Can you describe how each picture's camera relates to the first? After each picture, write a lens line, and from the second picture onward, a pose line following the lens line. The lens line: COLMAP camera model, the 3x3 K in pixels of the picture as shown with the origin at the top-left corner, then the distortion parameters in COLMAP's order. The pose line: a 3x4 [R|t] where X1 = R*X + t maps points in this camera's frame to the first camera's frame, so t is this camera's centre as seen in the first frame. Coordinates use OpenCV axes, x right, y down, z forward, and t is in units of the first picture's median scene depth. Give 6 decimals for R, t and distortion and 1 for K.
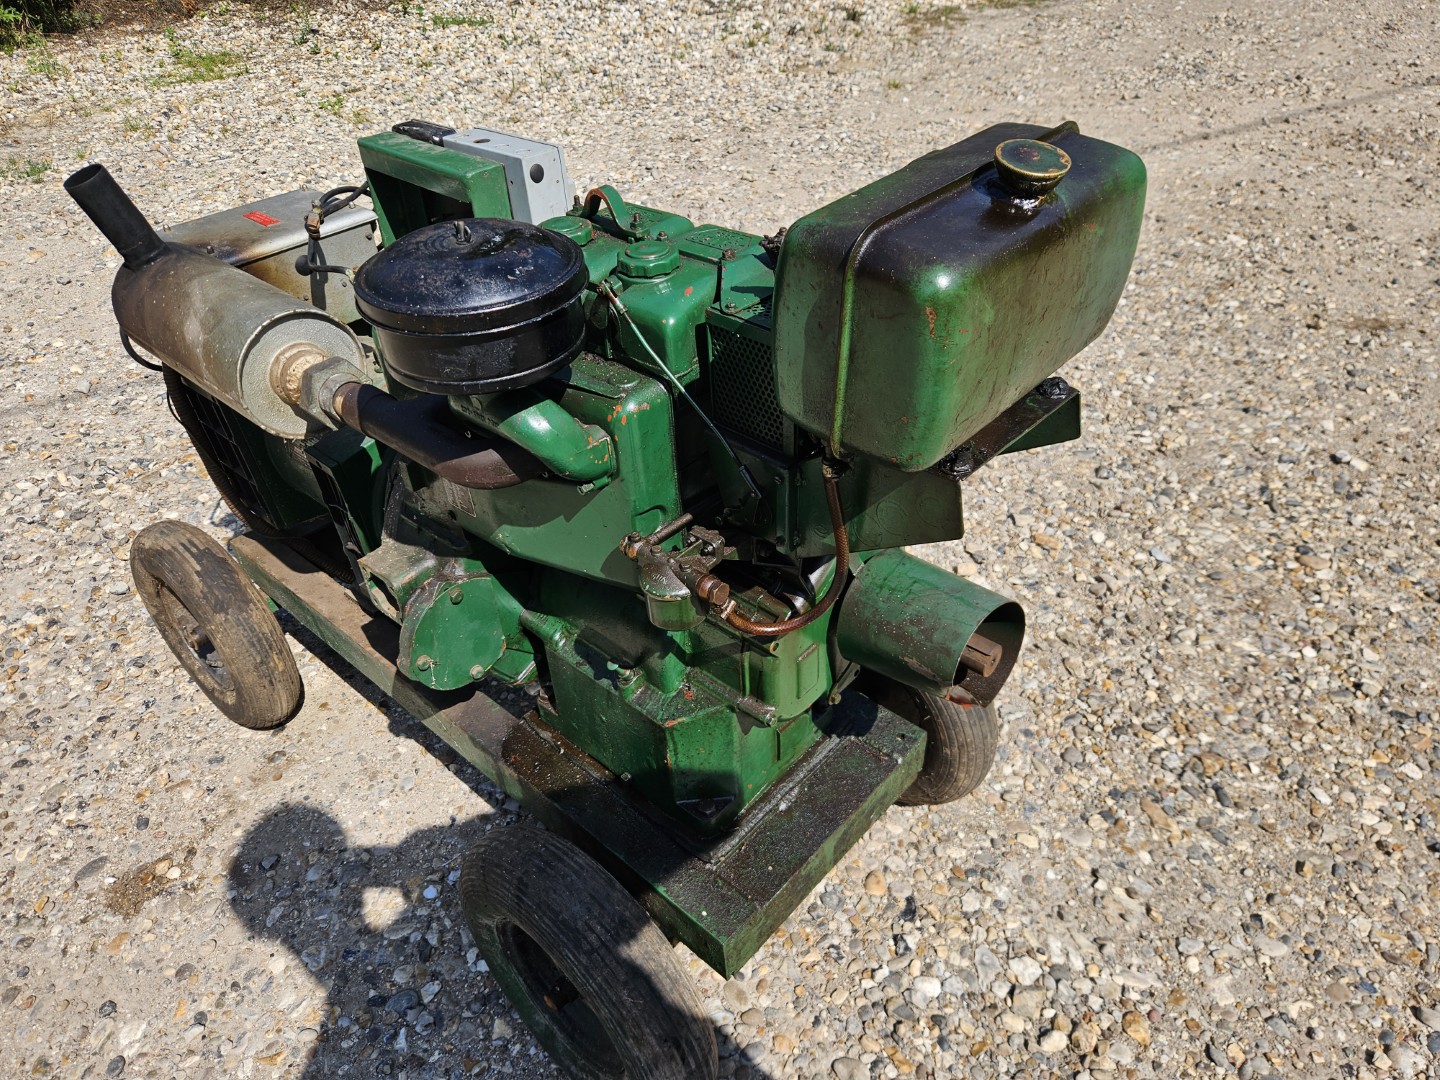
lens RADIAL K [[982.3, 0, 720.1], [0, 982.3, 551.4], [0, 0, 1]] dist [0.057017, -0.051982]
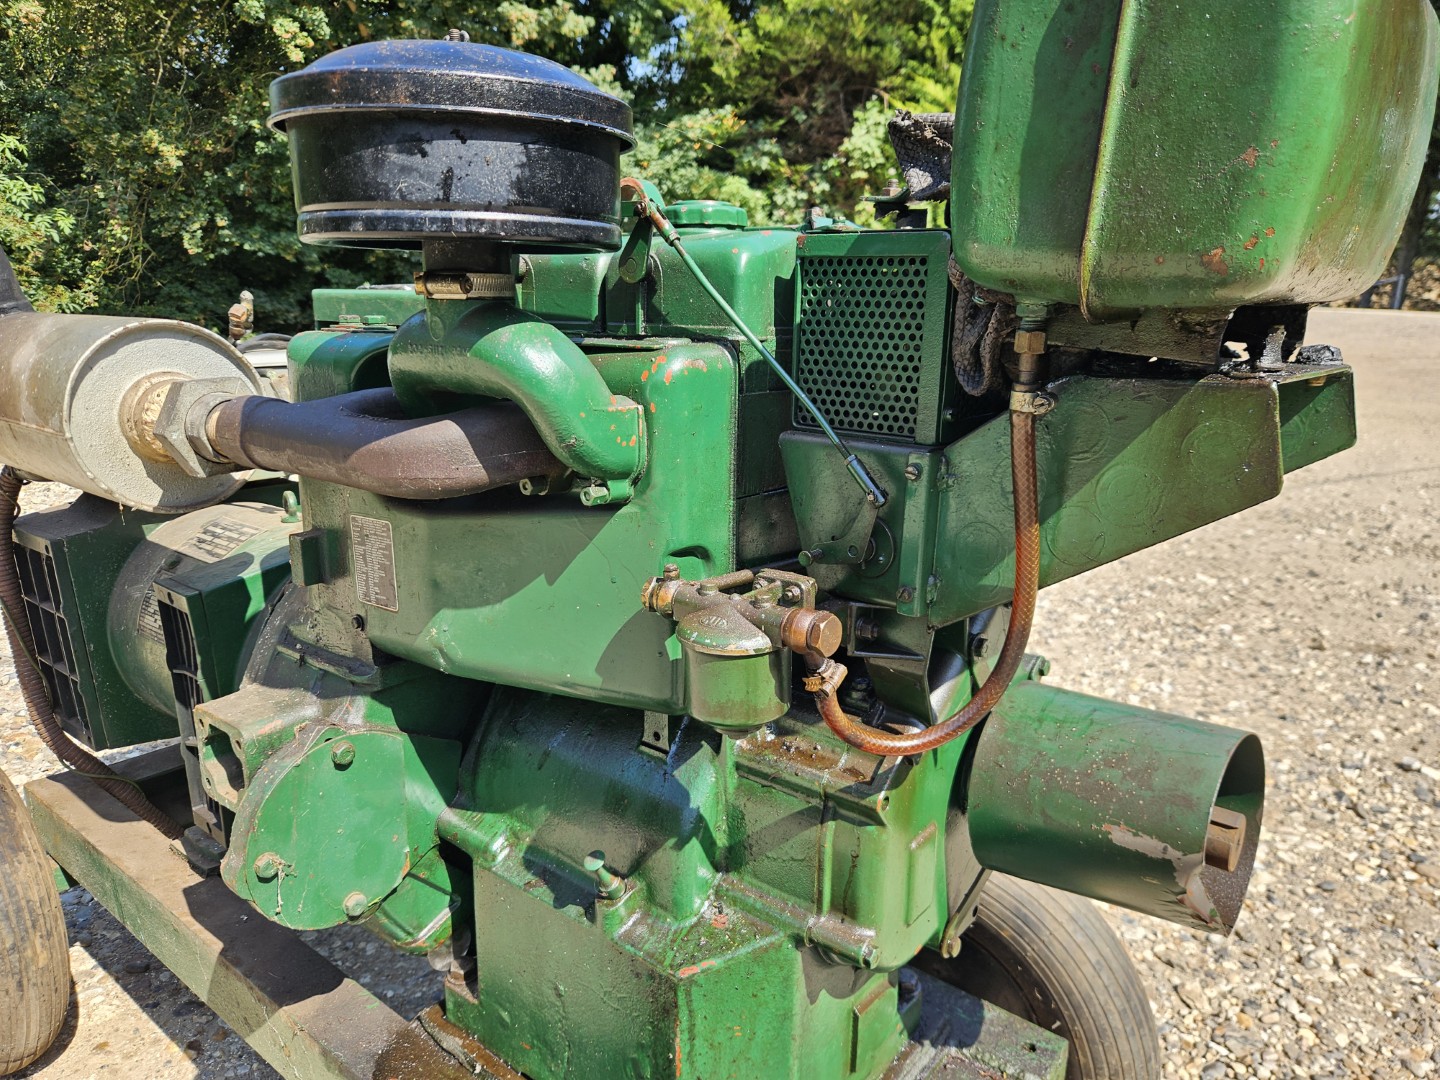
lens RADIAL K [[982.3, 0, 733.6], [0, 982.3, 556.1], [0, 0, 1]] dist [0.057017, -0.051982]
pose [[0.995825, 0.047689, 0.077836, -0.058911], [-0.013181, 0.918868, -0.394345, 0.131741], [-0.090327, 0.391672, 0.915660, 0.271810]]
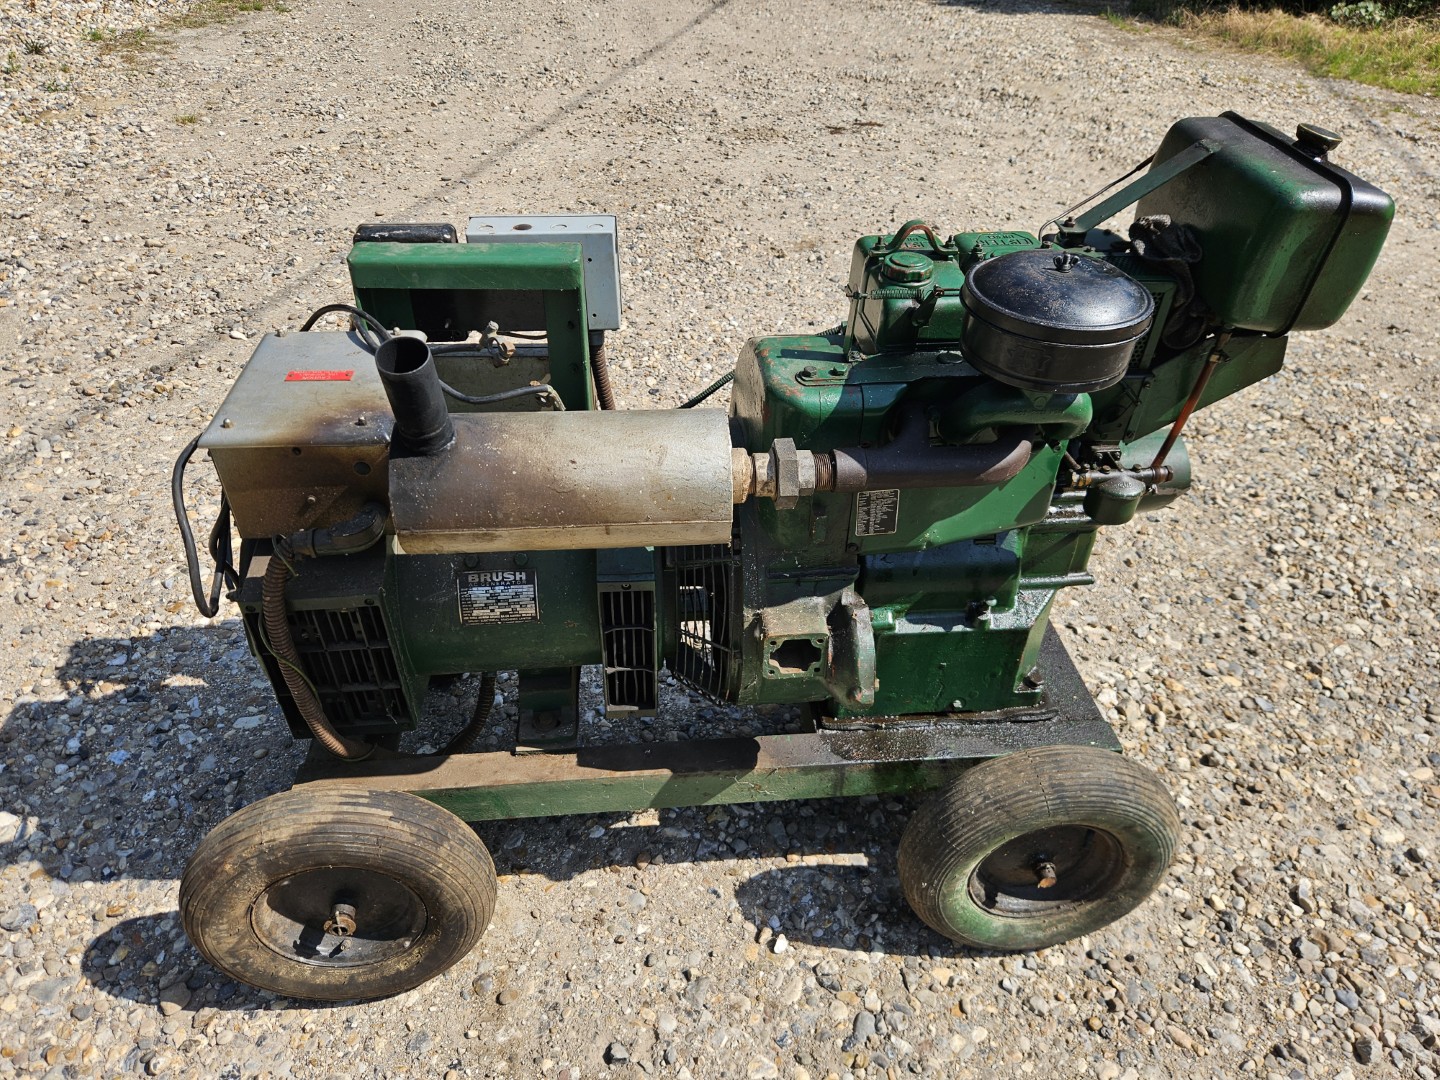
lens RADIAL K [[982.3, 0, 722.8], [0, 982.3, 543.2], [0, 0, 1]] dist [0.057017, -0.051982]
pose [[0.666211, -0.402286, 0.627956, -0.773377], [0.407162, 0.901666, 0.145666, -0.188556], [-0.624806, 0.158635, 0.764495, 0.197510]]
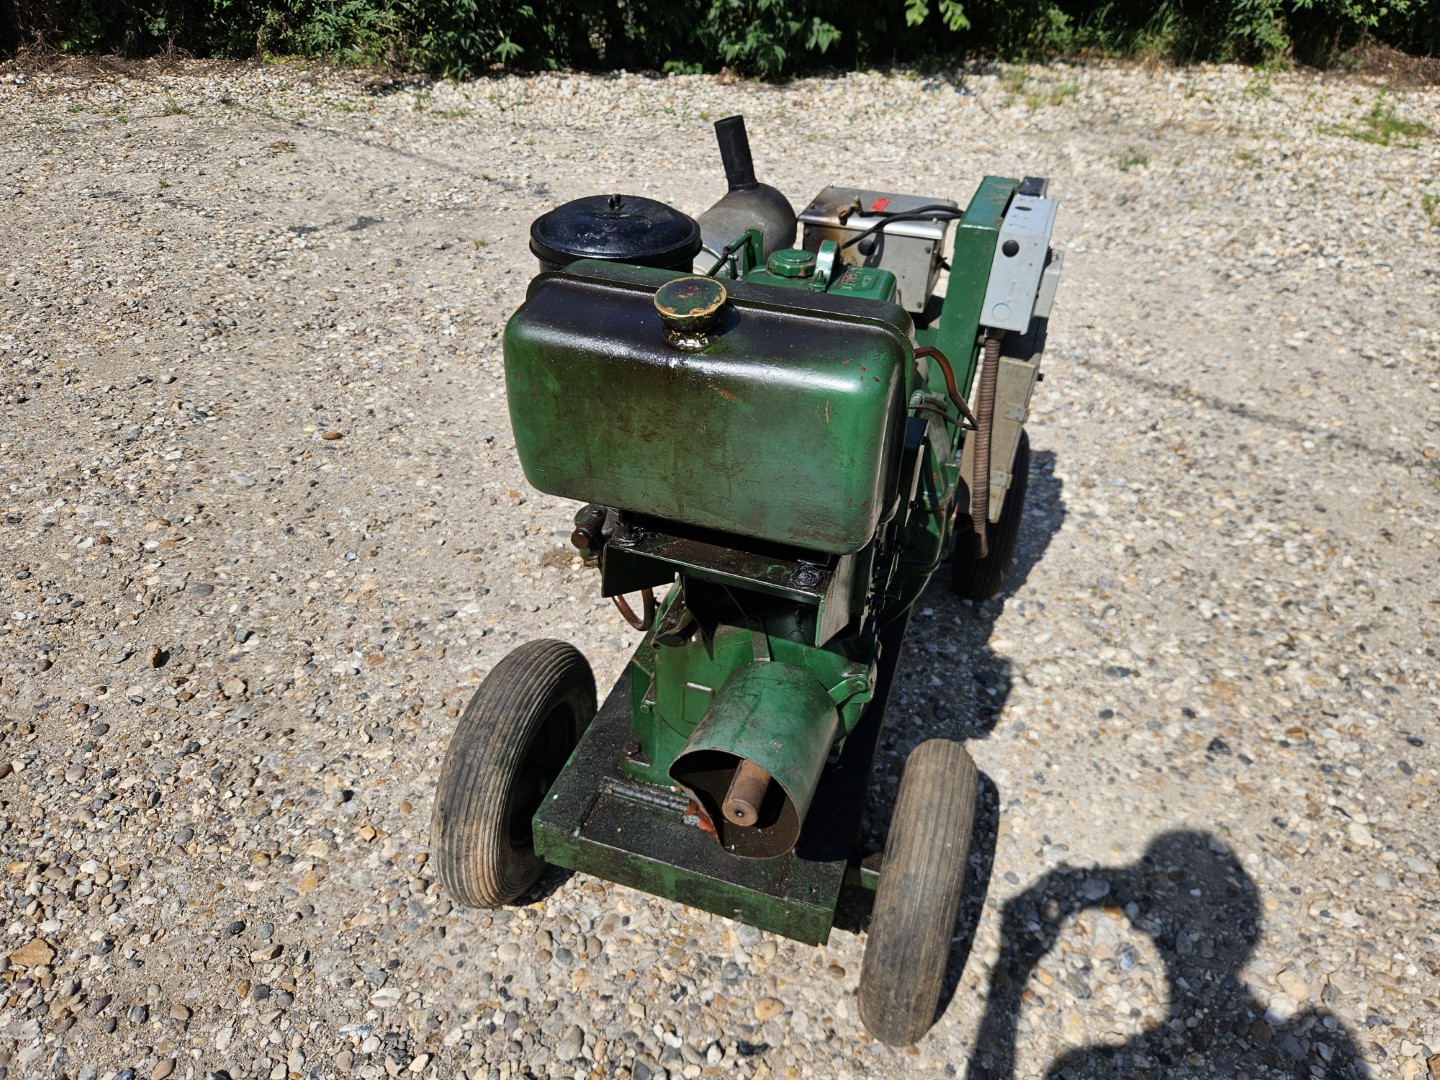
lens RADIAL K [[982.3, 0, 734.1], [0, 982.3, 534.3], [0, 0, 1]] dist [0.057017, -0.051982]
pose [[0.418701, 0.580427, -0.698423, 0.523980], [-0.611967, 0.748568, 0.255230, -0.218946], [0.670959, 0.320546, 0.668628, 0.187889]]
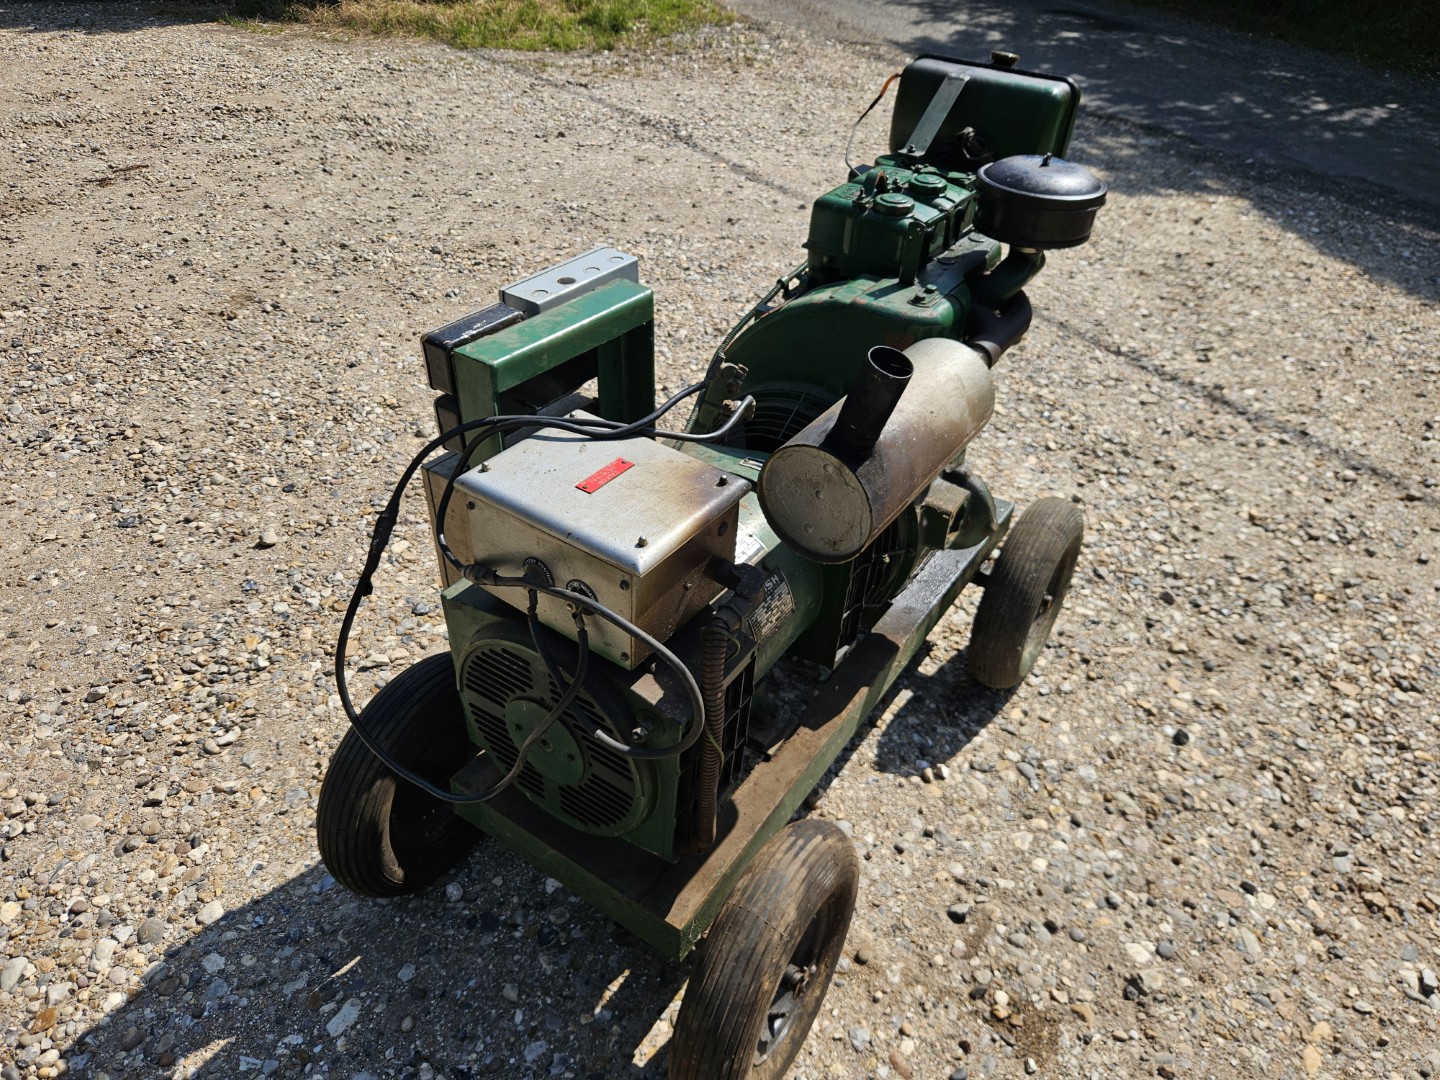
lens RADIAL K [[982.3, 0, 738.3], [0, 982.3, 519.0], [0, 0, 1]] dist [0.057017, -0.051982]
pose [[-0.161143, -0.532412, 0.831006, -1.066935], [0.571023, 0.636465, 0.518502, -0.615195], [-0.804963, 0.558076, 0.201458, 0.761343]]
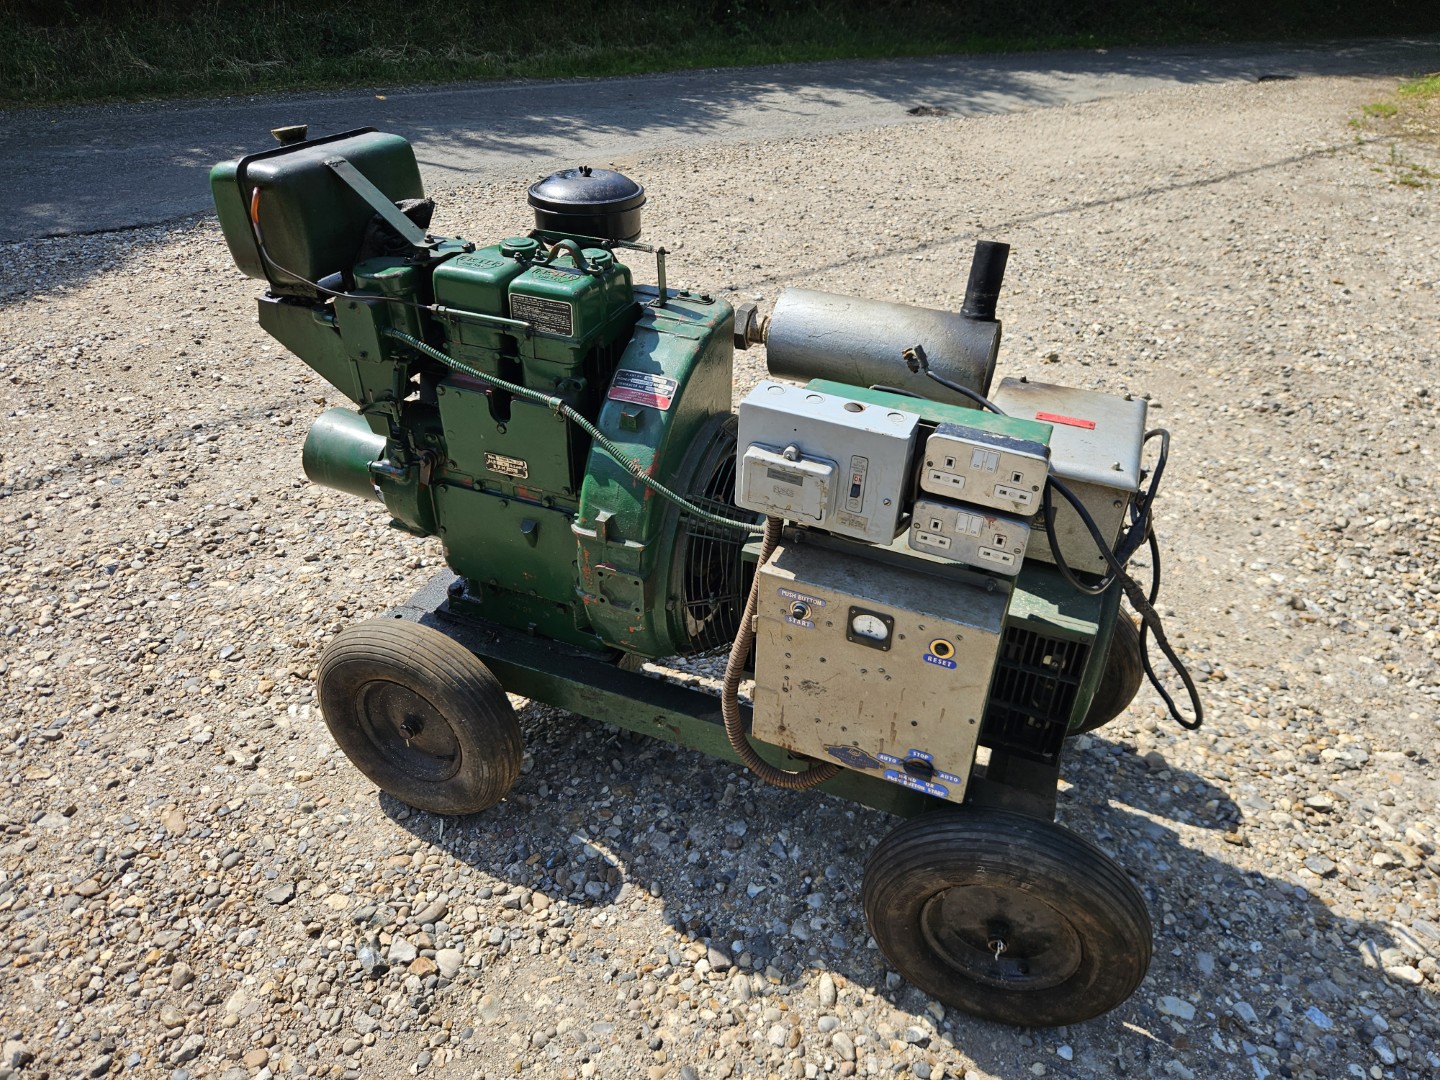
lens RADIAL K [[982.3, 0, 720.1], [0, 982.3, 525.0], [0, 0, 1]] dist [0.057017, -0.051982]
pose [[-0.938245, 0.222111, -0.265259, 0.087361], [-0.183492, 0.330526, 0.925788, -1.038437], [0.293303, 0.917289, -0.269358, 1.191696]]
